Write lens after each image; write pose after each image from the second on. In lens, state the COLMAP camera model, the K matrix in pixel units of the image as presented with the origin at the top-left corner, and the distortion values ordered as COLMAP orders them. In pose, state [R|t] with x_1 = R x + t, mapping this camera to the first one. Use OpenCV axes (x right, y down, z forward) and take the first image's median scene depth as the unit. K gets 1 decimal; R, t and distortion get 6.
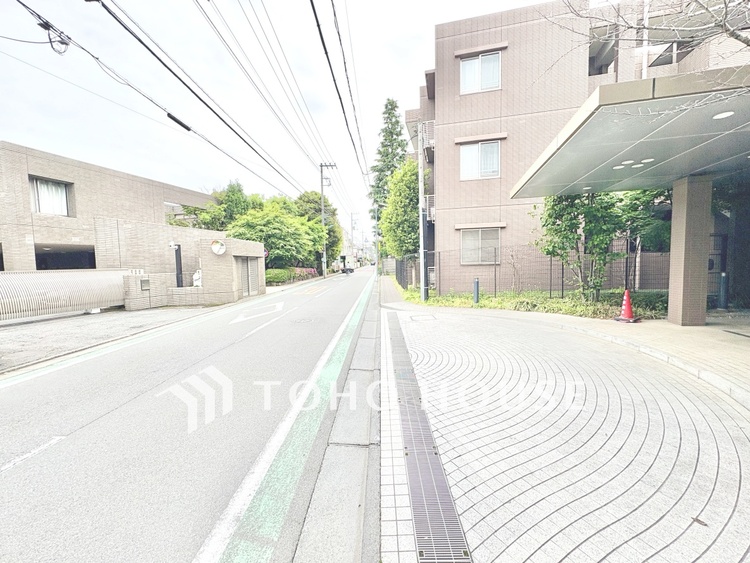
lens RADIAL K [[314.8, 0, 375.0], [0, 314.8, 281.5], [0, 0, 1]] dist [0.000831, 0.000130]
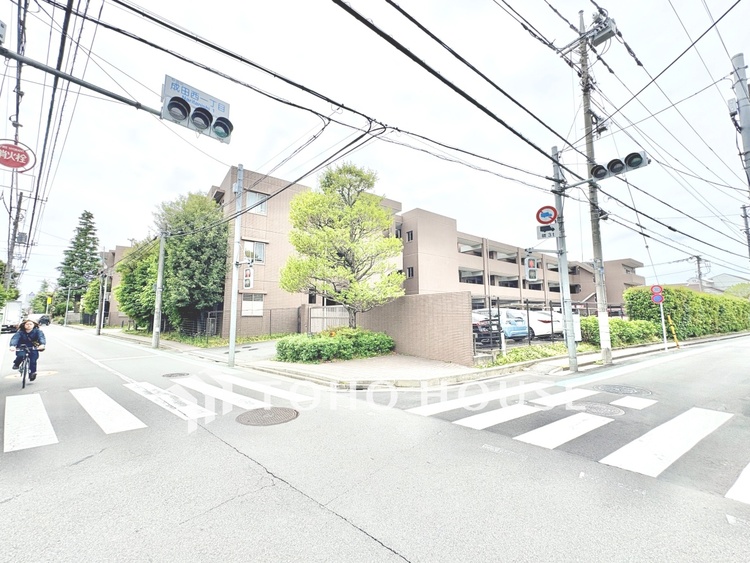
lens RADIAL K [[314.8, 0, 375.0], [0, 314.8, 281.5], [0, 0, 1]] dist [0.000831, 0.000130]
pose [[0.652807, 0.108120, 0.749769, -0.150642], [0.038268, 0.983791, -0.175186, 0.083455], [-0.756557, 0.143055, 0.638088, -0.995365]]
